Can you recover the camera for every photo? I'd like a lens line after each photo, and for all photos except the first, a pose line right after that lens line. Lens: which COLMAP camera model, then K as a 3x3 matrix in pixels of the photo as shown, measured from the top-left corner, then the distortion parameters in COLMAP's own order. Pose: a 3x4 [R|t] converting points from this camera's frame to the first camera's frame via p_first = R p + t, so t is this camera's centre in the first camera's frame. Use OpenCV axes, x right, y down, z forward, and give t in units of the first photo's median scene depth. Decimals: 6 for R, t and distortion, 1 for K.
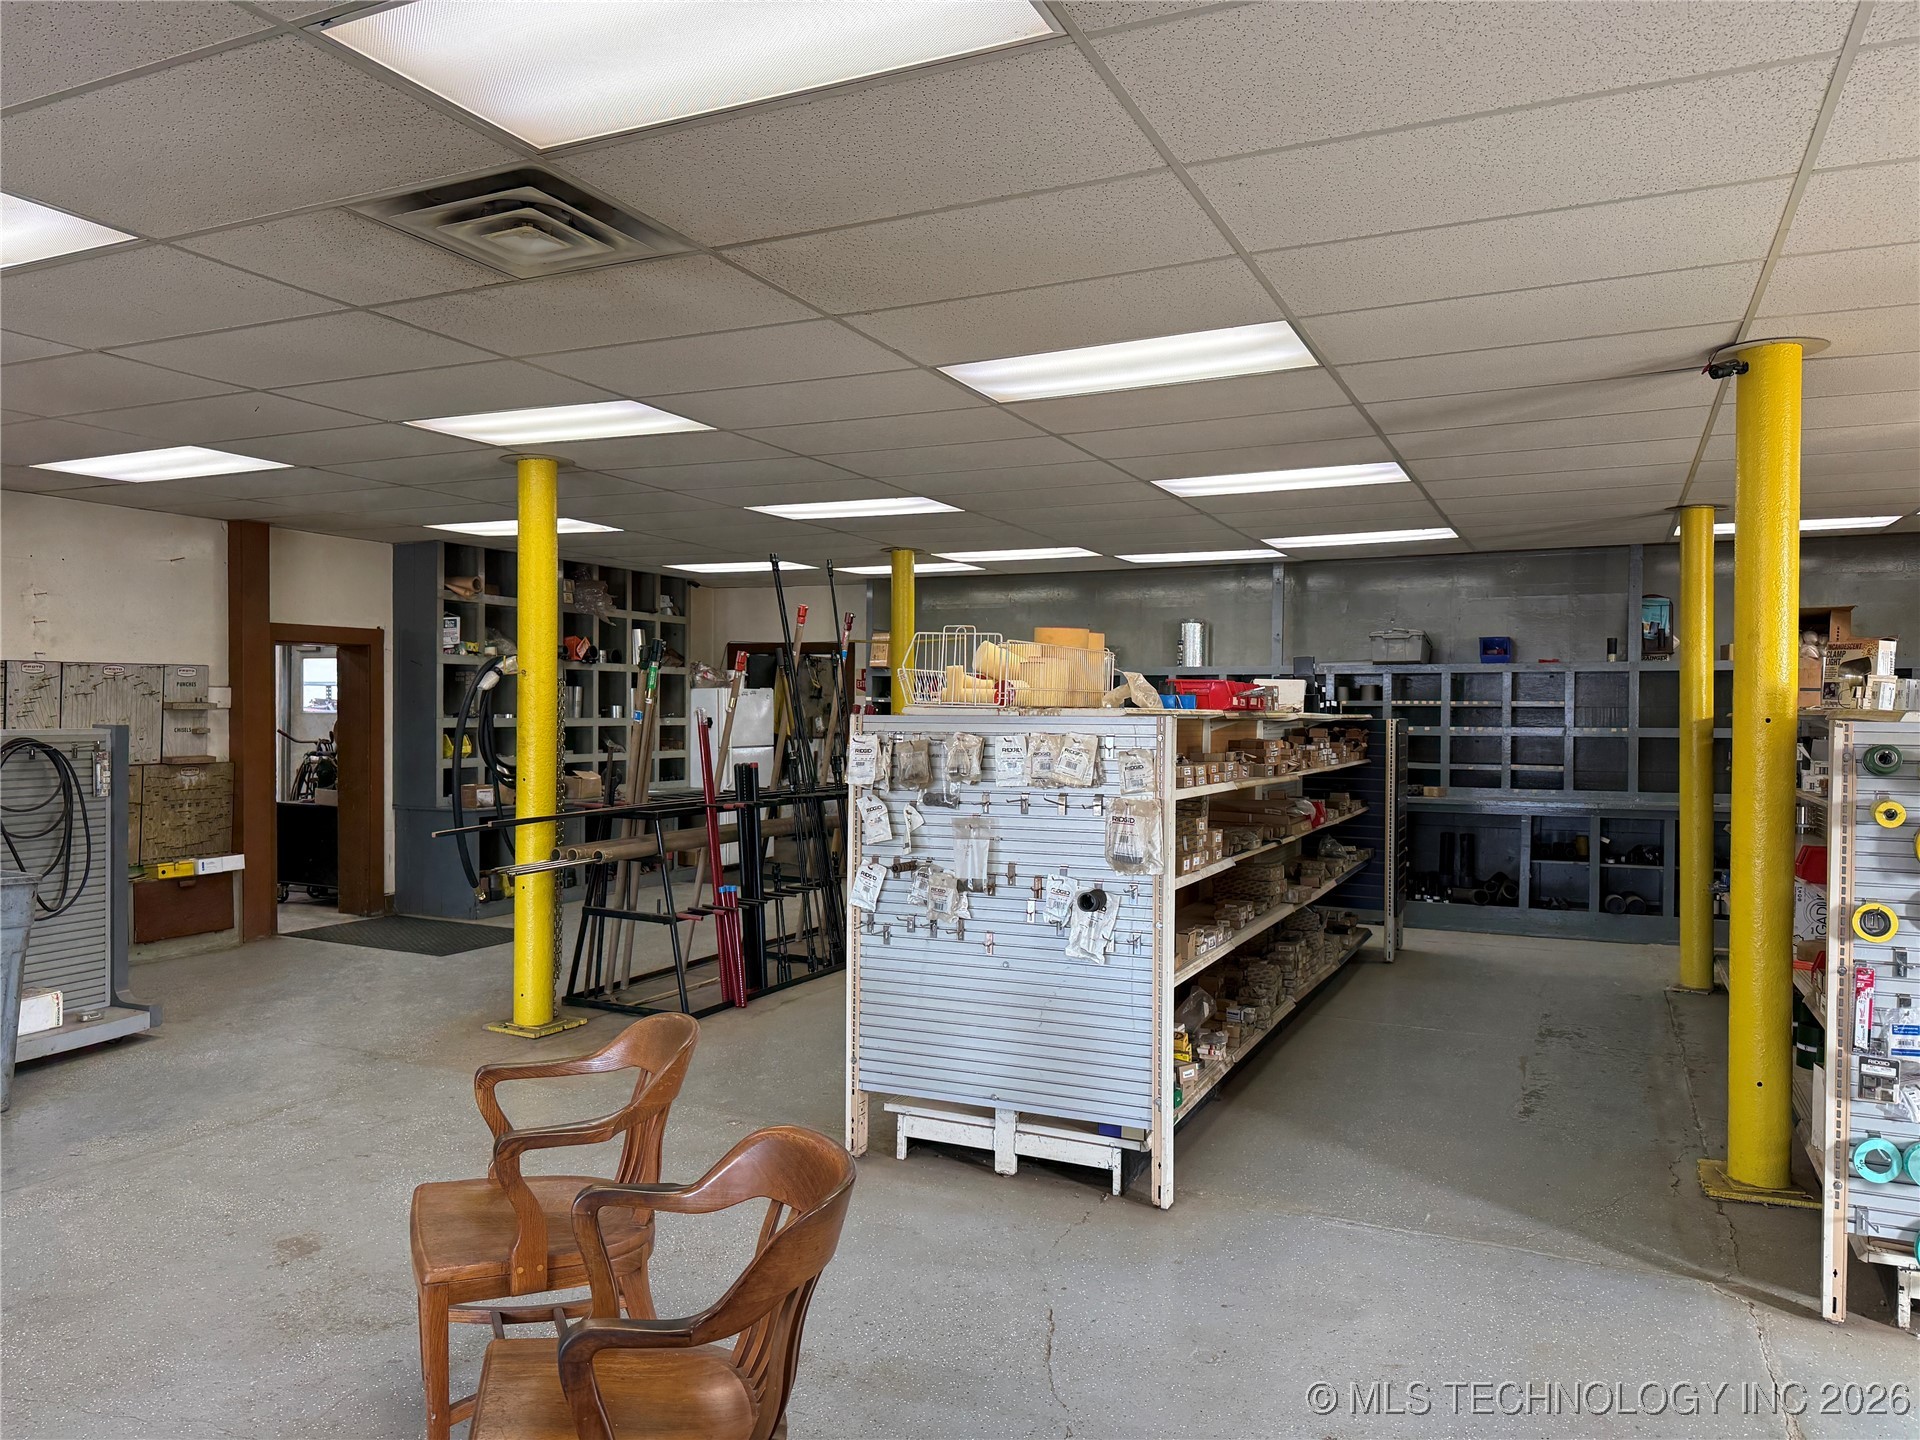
lens RADIAL K [[1350.6, 0, 942.5], [0, 1350.6, 734.7], [0, 0, 1]] dist [0.081688, -0.092093]
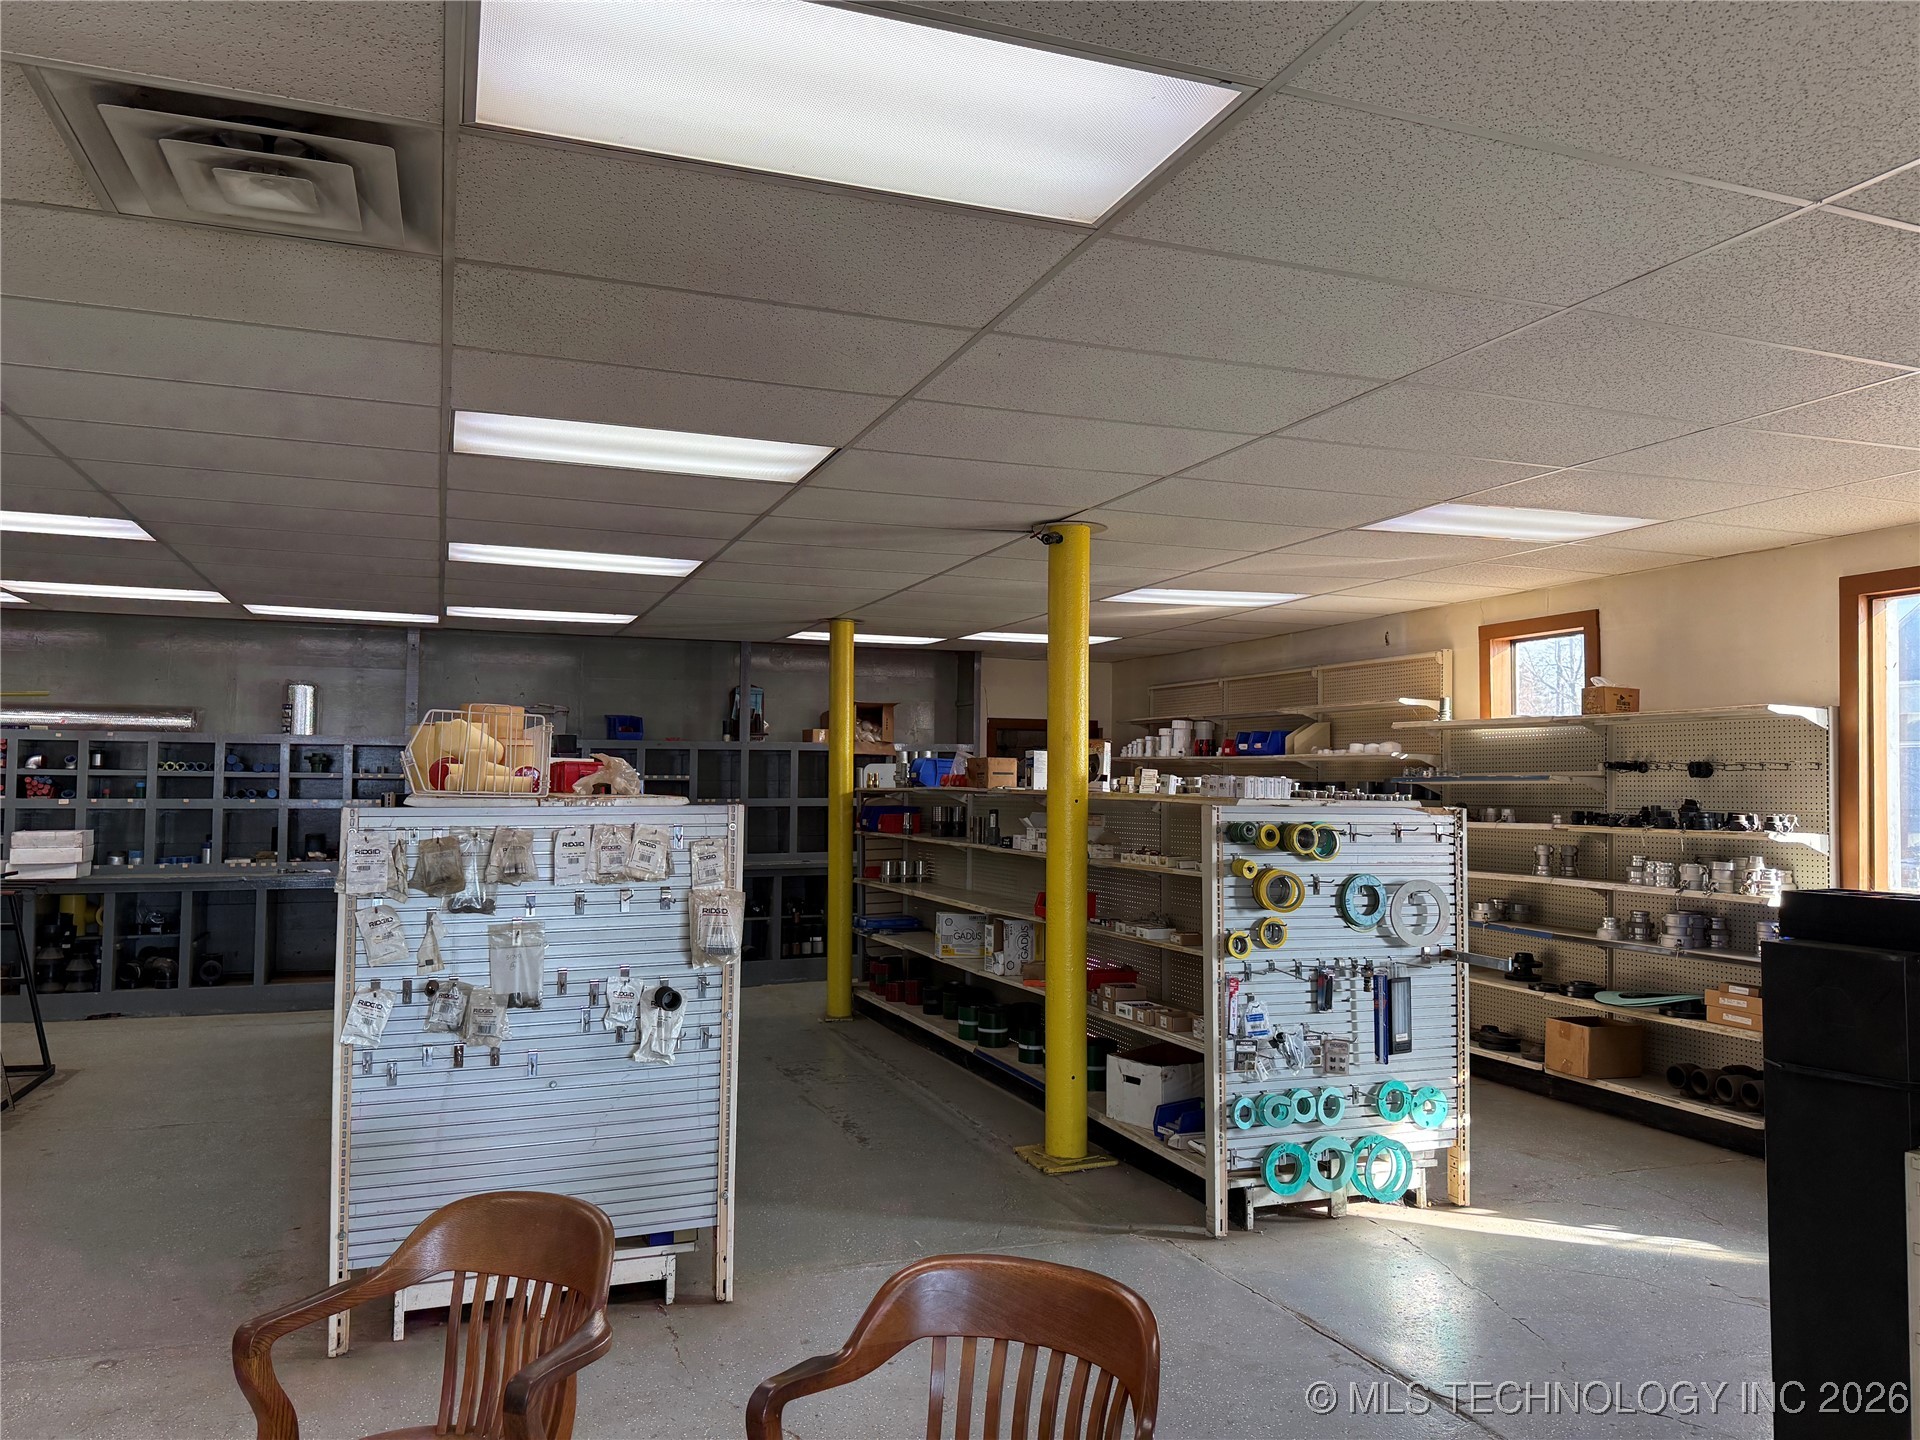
lens RADIAL K [[1350.6, 0, 955.9], [0, 1350.6, 721.6], [0, 0, 1]] dist [0.081688, -0.092093]
pose [[0.689402, 0.028815, 0.723806, -0.299678], [0.010561, 0.998702, -0.049818, -0.016014], [-0.724302, 0.041988, 0.688203, 0.116789]]
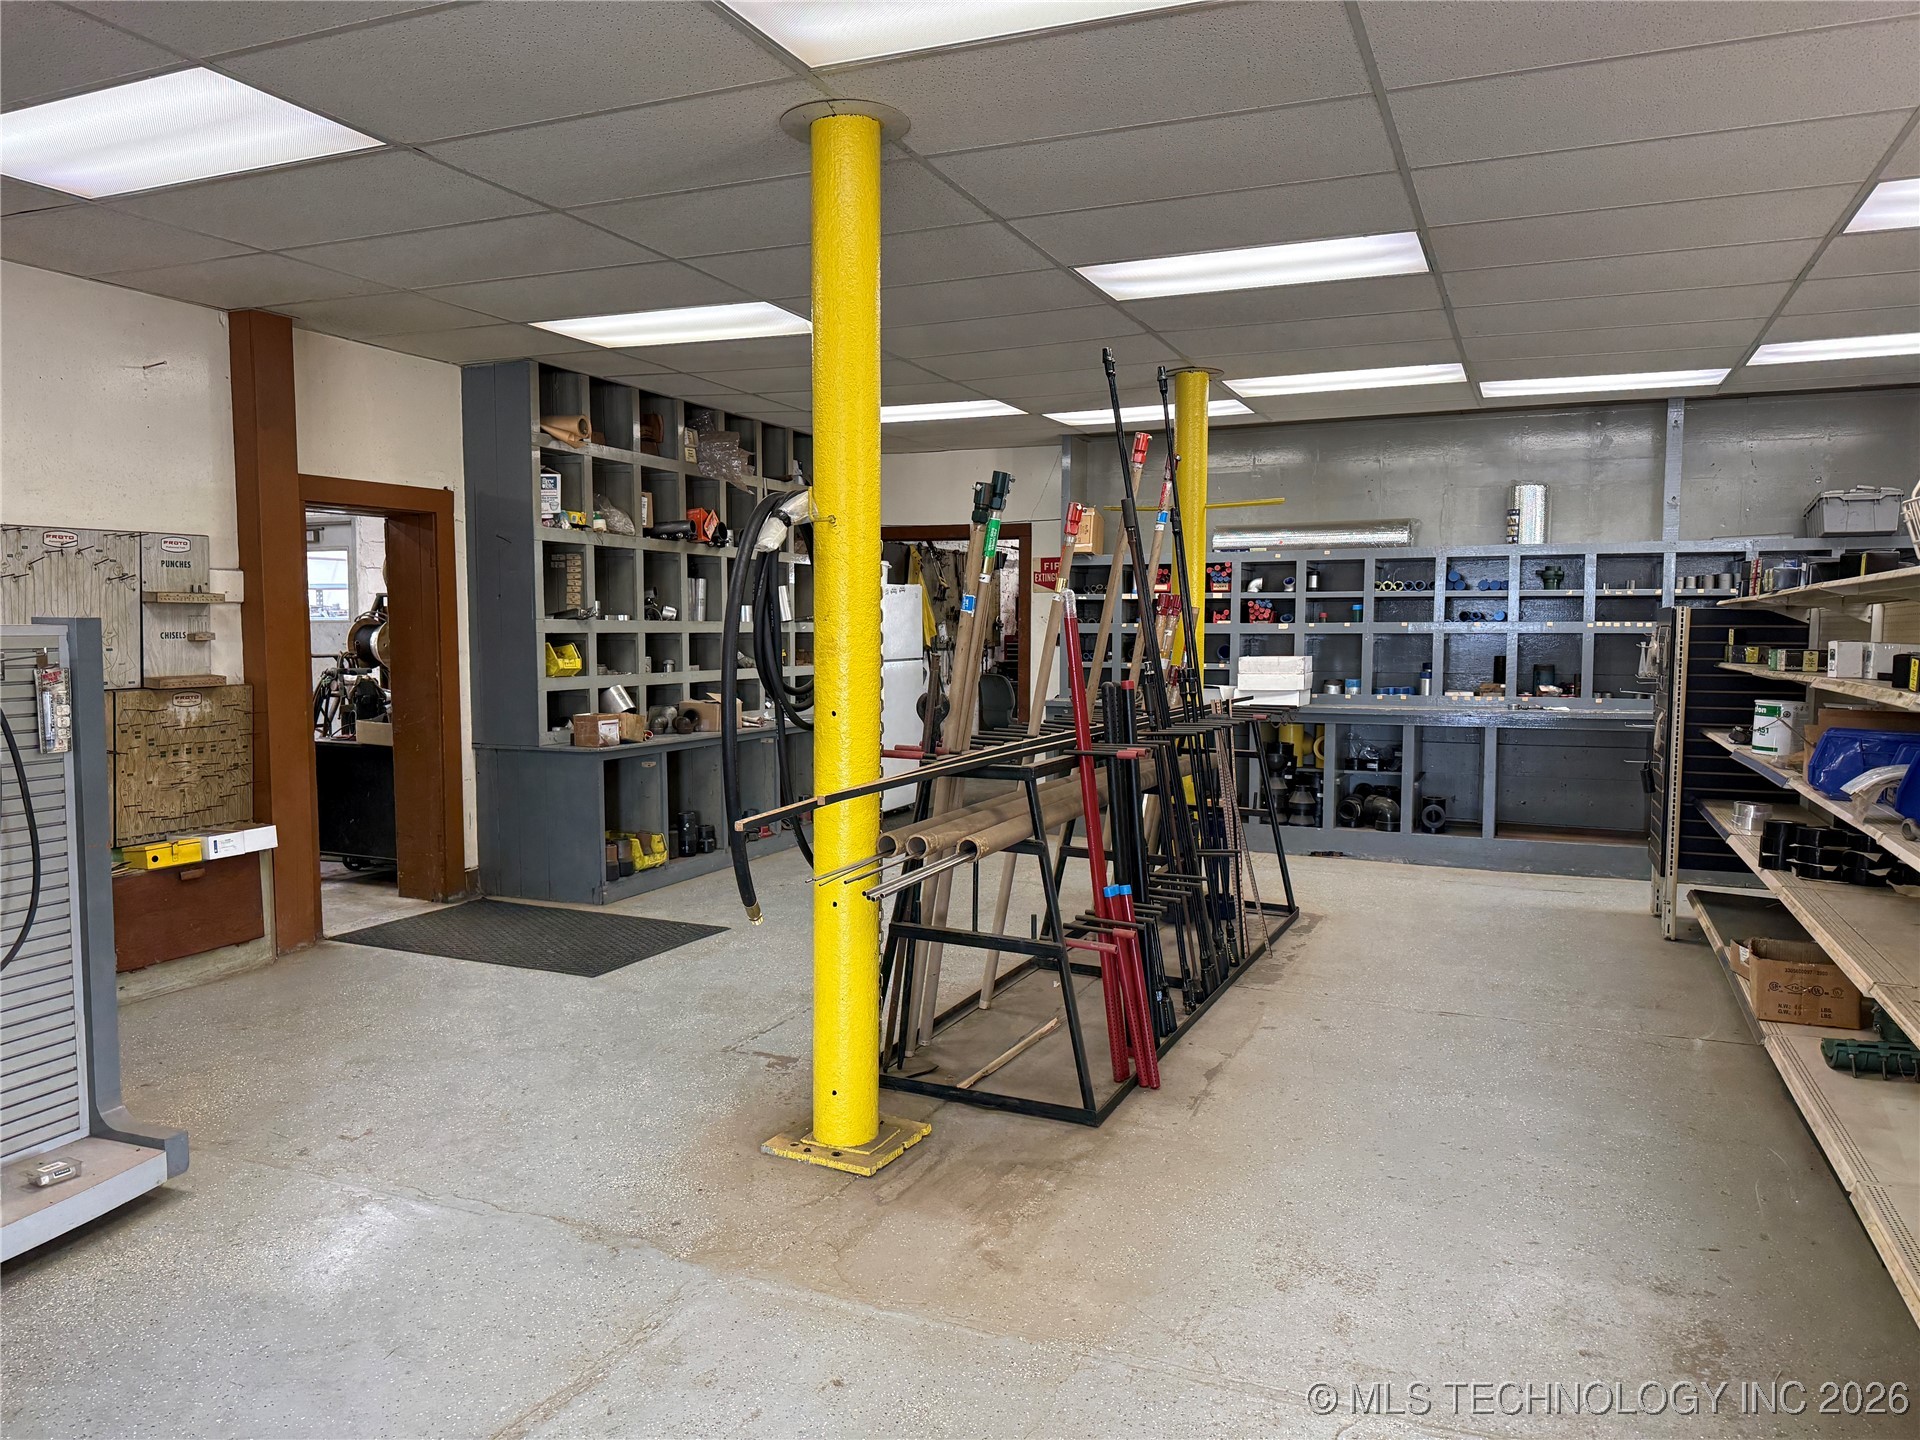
lens RADIAL K [[1350.6, 0, 955.2], [0, 1350.6, 730.1], [0, 0, 1]] dist [0.081688, -0.092093]
pose [[0.999217, -0.009663, 0.038377, -0.279017], [0.007374, 0.998210, 0.059353, 0.007124], [-0.038882, -0.059023, 0.997499, 0.447776]]
